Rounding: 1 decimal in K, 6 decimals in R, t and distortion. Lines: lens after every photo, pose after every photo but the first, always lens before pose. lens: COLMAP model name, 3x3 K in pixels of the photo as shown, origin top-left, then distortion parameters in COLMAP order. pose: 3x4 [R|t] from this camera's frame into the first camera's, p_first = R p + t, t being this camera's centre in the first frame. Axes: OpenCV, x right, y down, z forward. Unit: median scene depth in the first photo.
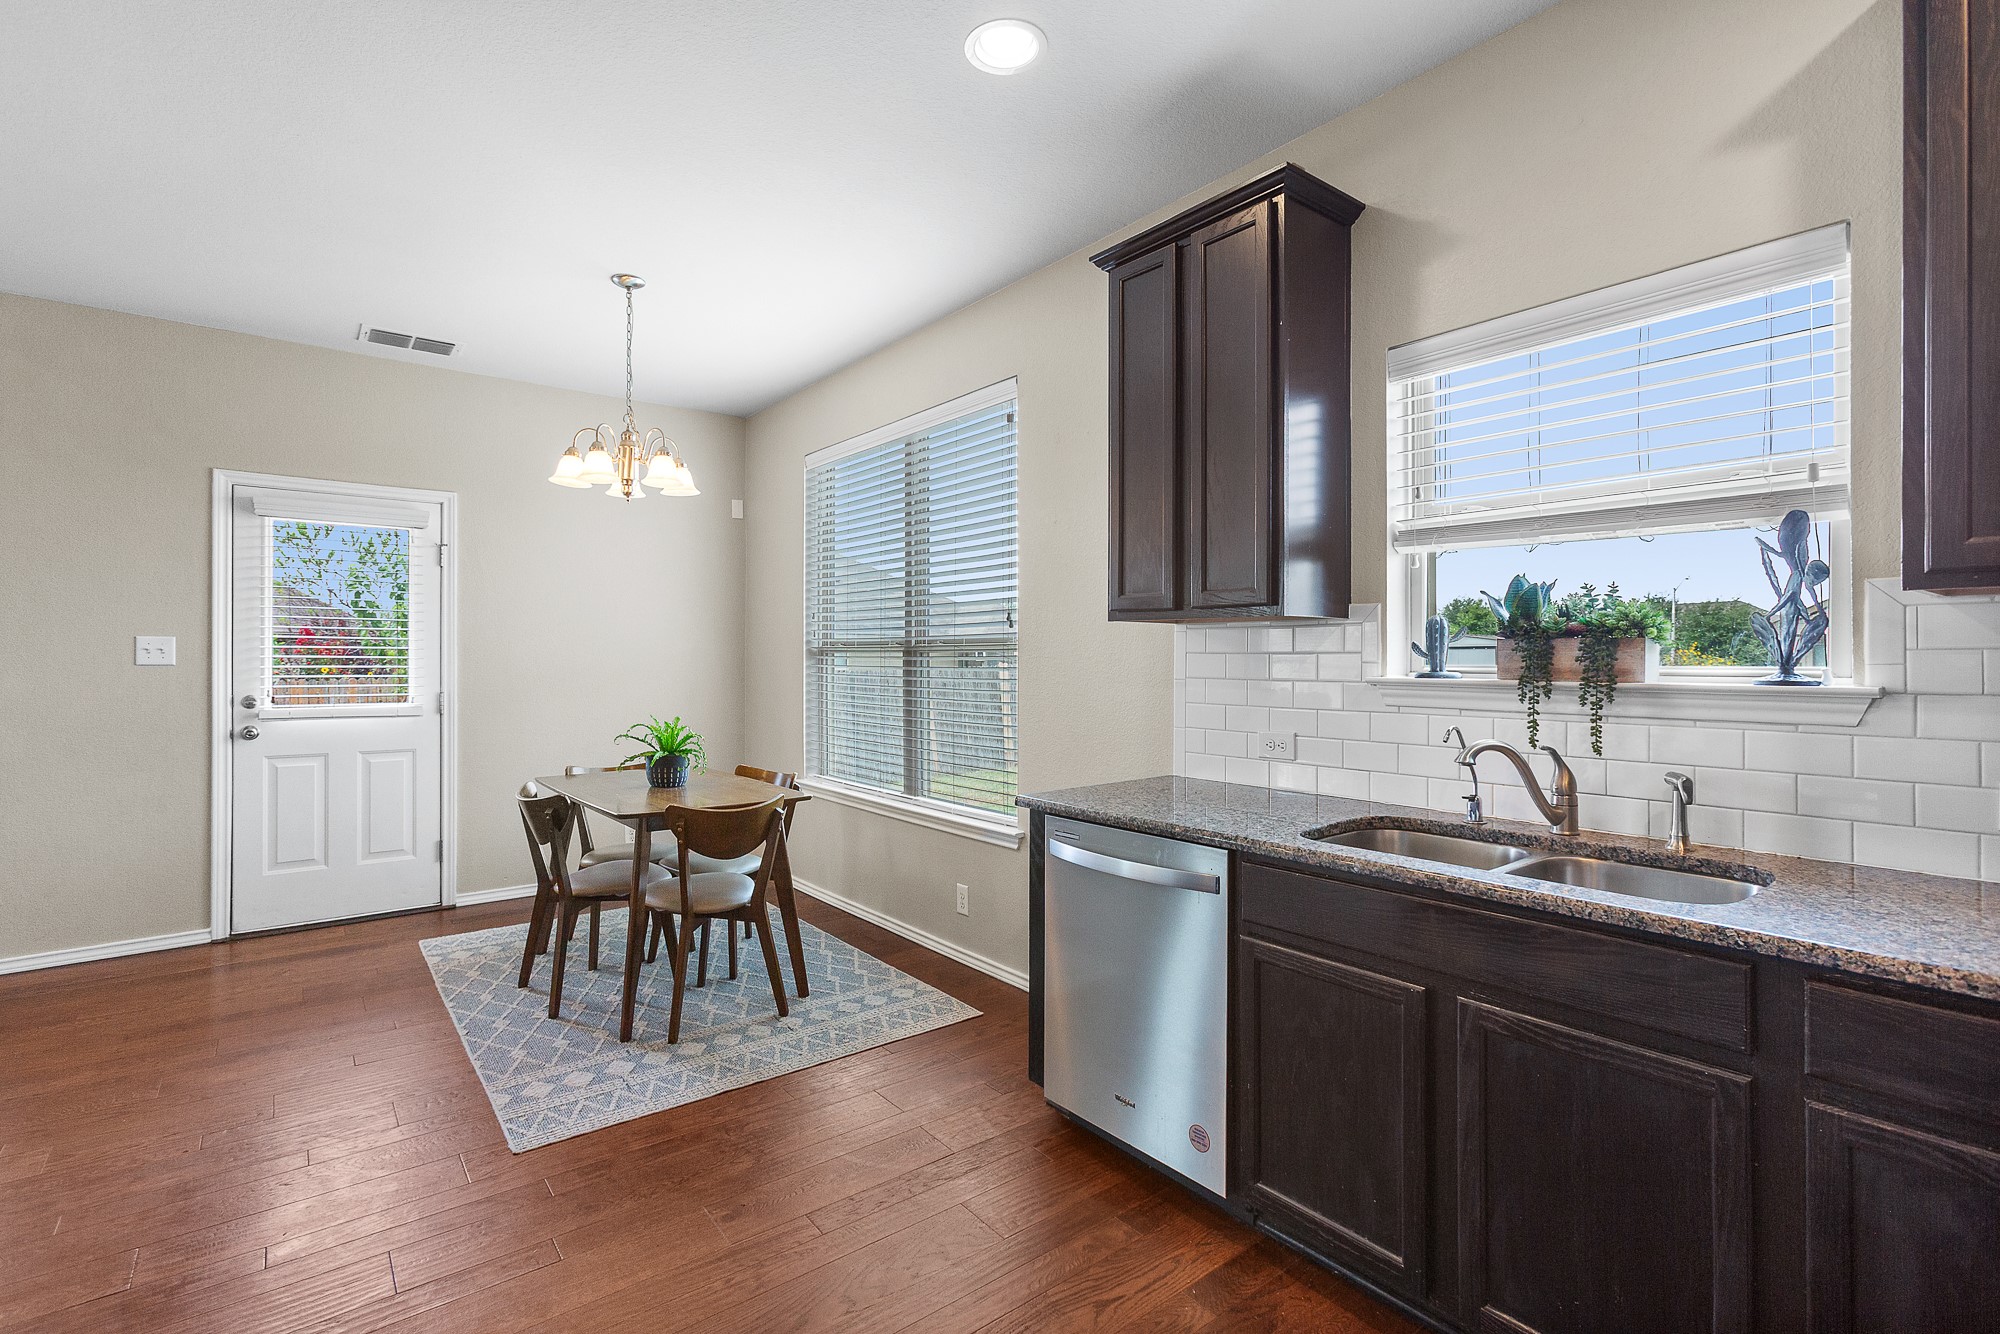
lens RADIAL K [[902.5, 0, 992.0], [0, 902.5, 659.7], [0, 0, 1]] dist [-0.008025, 0.000024]
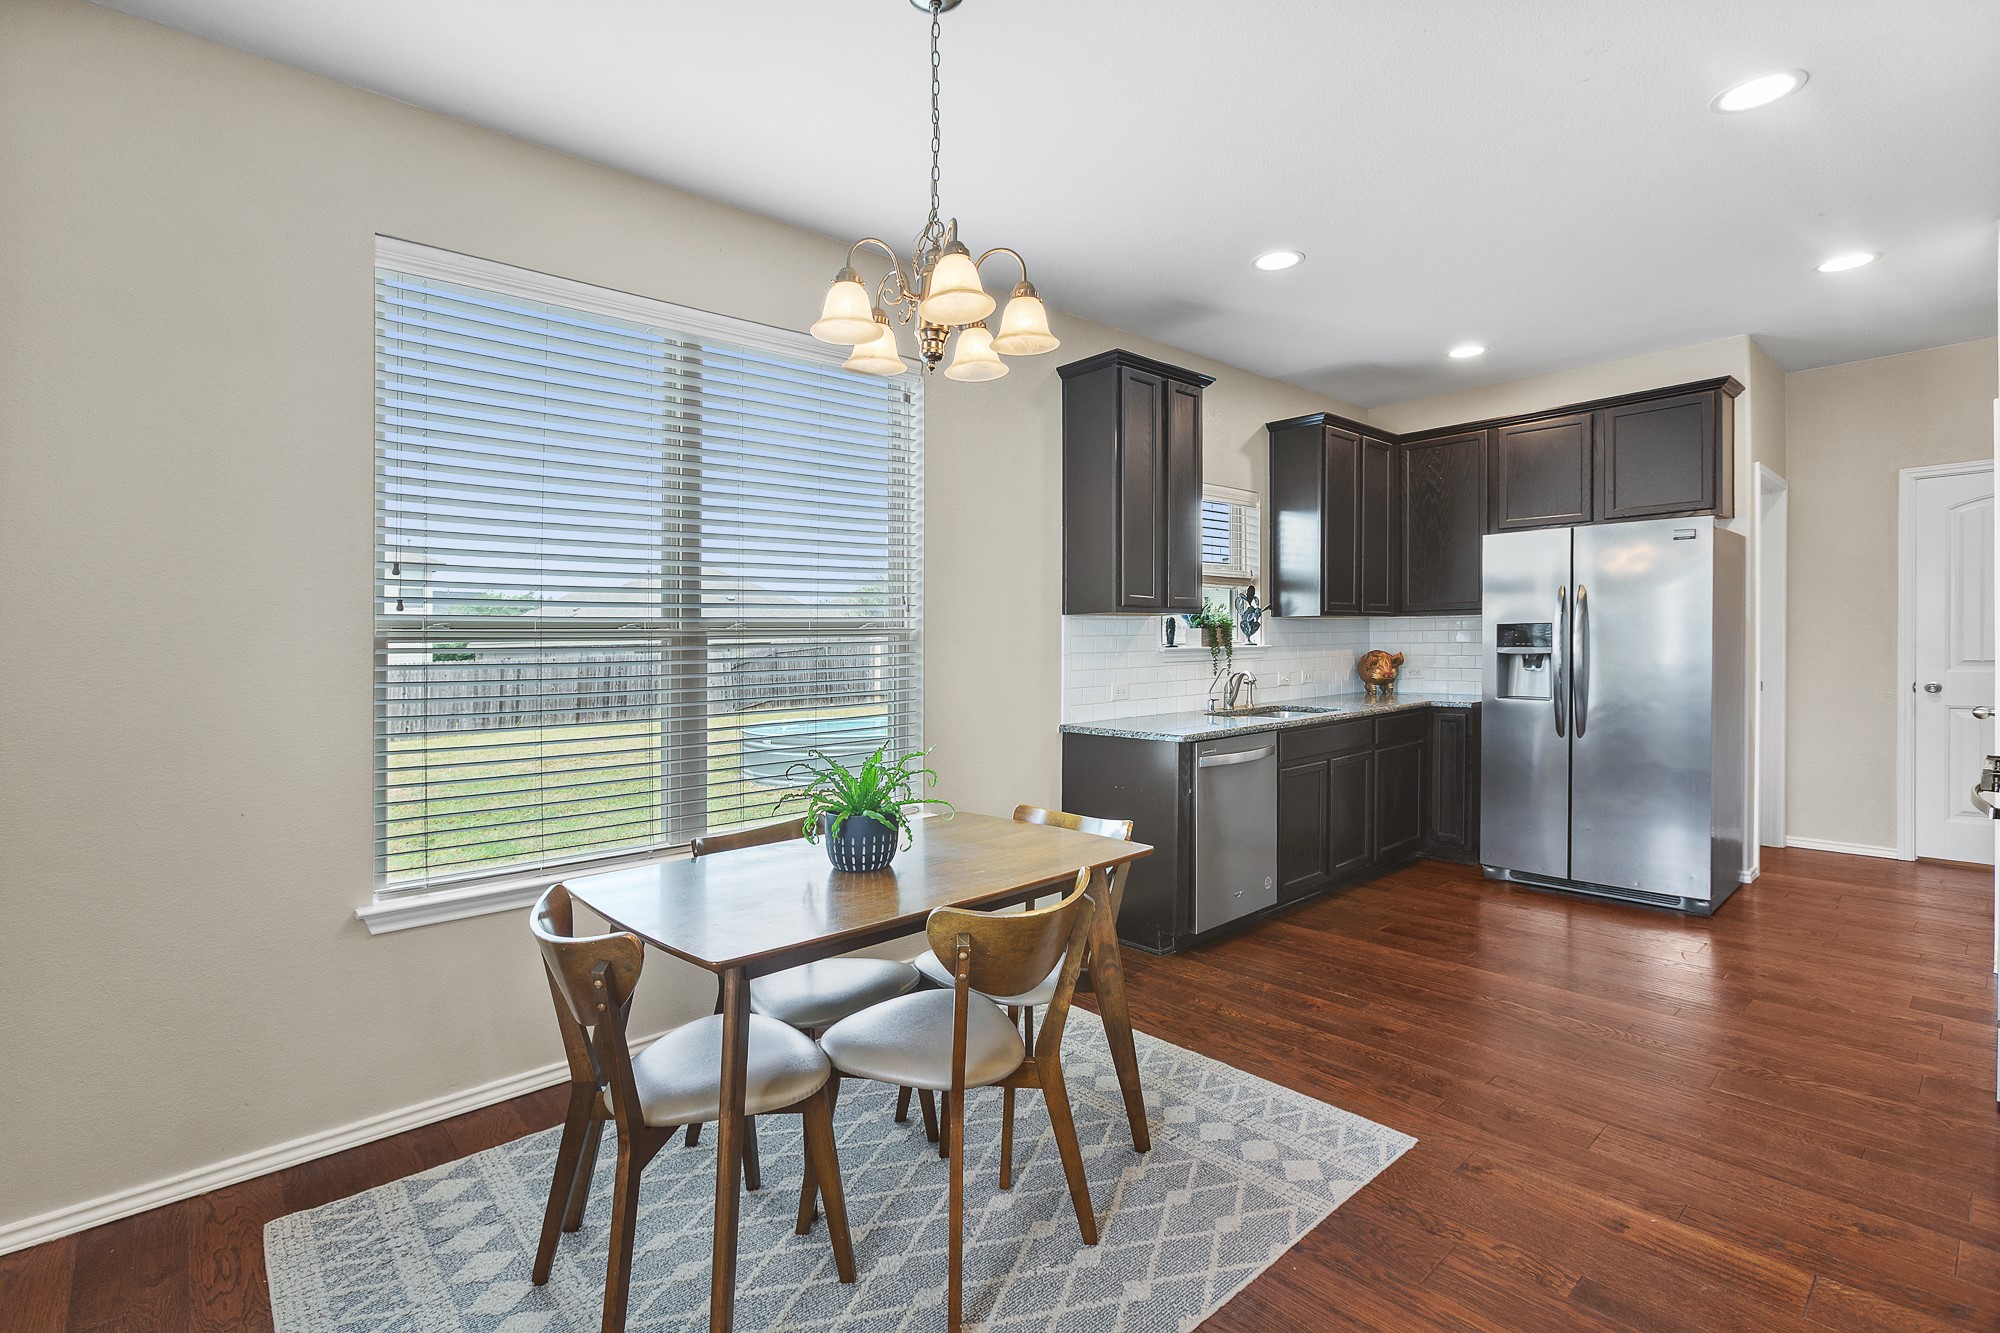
lens RADIAL K [[936.0, 0, 962.0], [0, 936.0, 662.6], [0, 0, 1]] dist [0.009463, 0.000114]
pose [[-0.067099, -0.017897, 0.997586, -1.101401], [0.017969, 0.999655, 0.019143, 0.004261], [-0.997584, 0.019210, -0.066754, 1.131931]]
